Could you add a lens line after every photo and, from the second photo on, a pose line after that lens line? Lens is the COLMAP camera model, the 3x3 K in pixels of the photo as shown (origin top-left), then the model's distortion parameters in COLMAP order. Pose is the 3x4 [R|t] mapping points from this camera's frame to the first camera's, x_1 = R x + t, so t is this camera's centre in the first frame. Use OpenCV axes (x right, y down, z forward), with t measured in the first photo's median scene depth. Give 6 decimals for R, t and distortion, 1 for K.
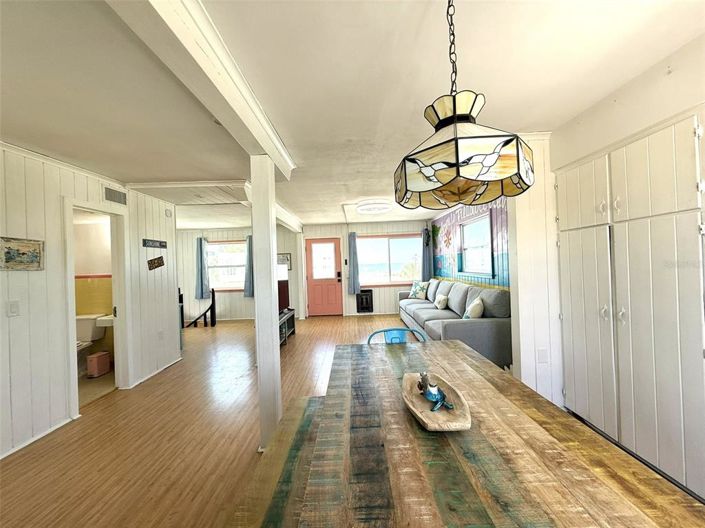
lens RADIAL K [[280.4, 0, 351.1], [0, 280.4, 264.0], [0, 0, 1]] dist [-0.000942, 0.000516]
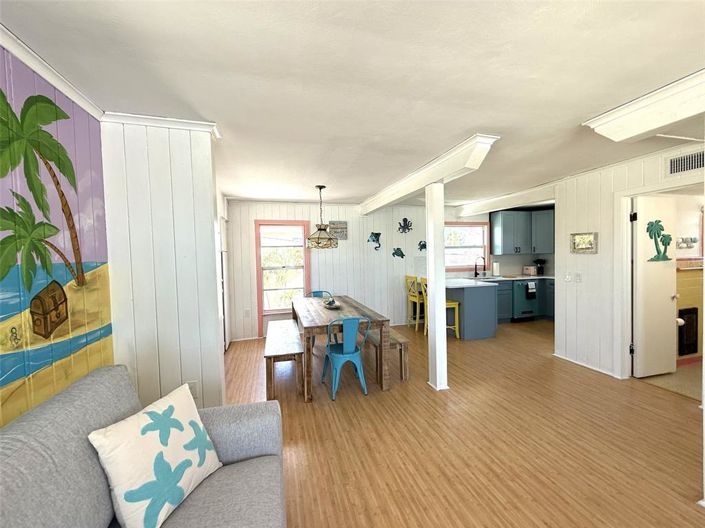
lens RADIAL K [[280.4, 0, 350.5], [0, 280.4, 263.7], [0, 0, 1]] dist [-0.000942, 0.000516]
pose [[-0.961172, 0.069732, -0.266995, 0.187701], [0.061950, 0.997376, 0.037471, -0.023883], [0.268907, 0.019476, -0.962969, 0.867064]]
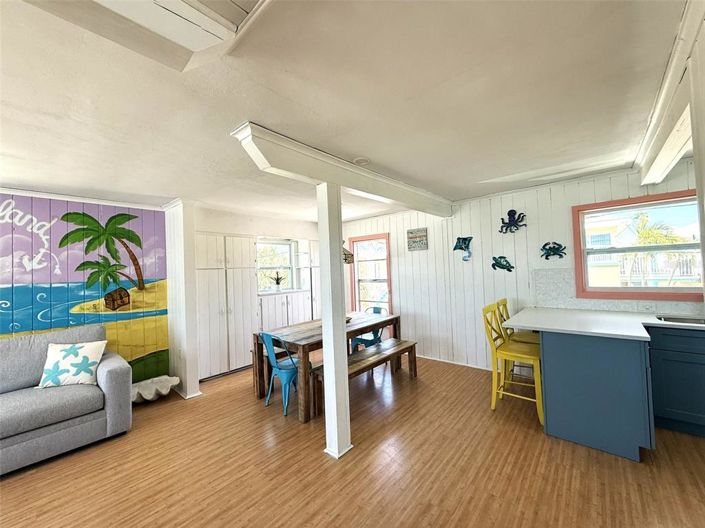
lens RADIAL K [[280.4, 0, 349.4], [0, 280.4, 263.7], [0, 0, 1]] dist [-0.000942, 0.000516]
pose [[-0.751579, 0.082836, 0.654421, -0.414558], [0.064585, 0.996558, -0.051969, -0.003190], [-0.656474, 0.003207, -0.754342, 0.686582]]
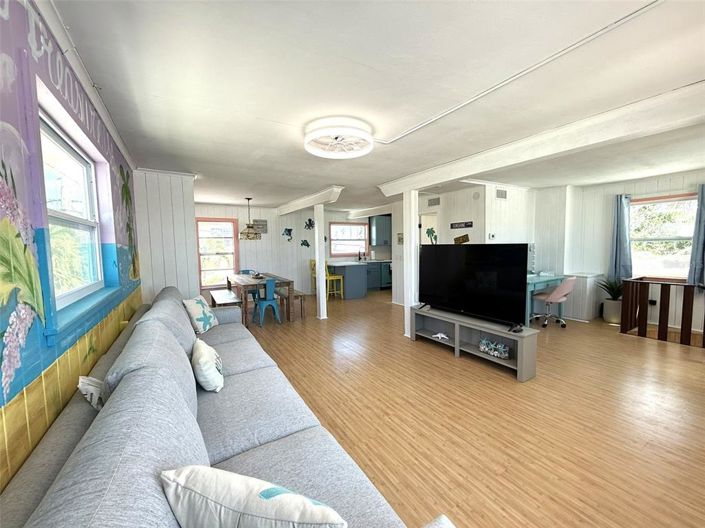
lens RADIAL K [[280.4, 0, 351.9], [0, 280.4, 264.1], [0, 0, 1]] dist [-0.000942, 0.000516]
pose [[-0.846583, 0.088368, -0.524870, 0.303515], [0.050614, 0.995019, 0.085885, -0.020260], [0.529845, 0.046143, -0.846838, 1.270630]]
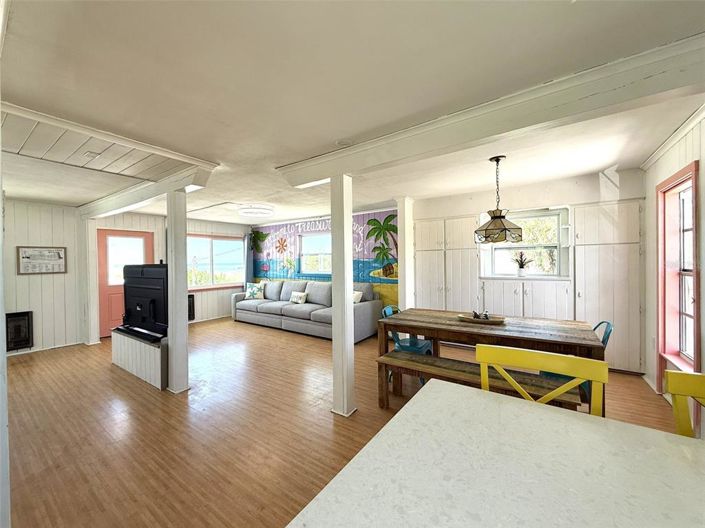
lens RADIAL K [[280.4, 0, 353.4], [0, 280.4, 263.6], [0, 0, 1]] dist [-0.000942, 0.000516]
pose [[0.563511, 0.022447, 0.825804, -0.496055], [-0.009373, 0.999740, -0.020779, 0.008820], [-0.826055, 0.003968, 0.563575, 0.104823]]
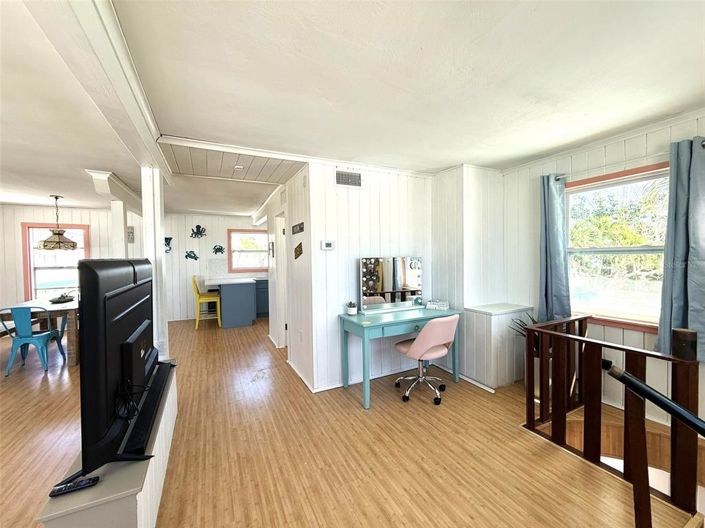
lens RADIAL K [[280.4, 0, 352.5], [0, 280.4, 267.1], [0, 0, 1]] dist [-0.000942, 0.000516]
pose [[-0.888366, 0.066942, -0.454229, -0.310167], [0.048486, 0.997460, 0.052173, 0.005064], [0.456568, 0.024325, -0.889356, 1.262286]]
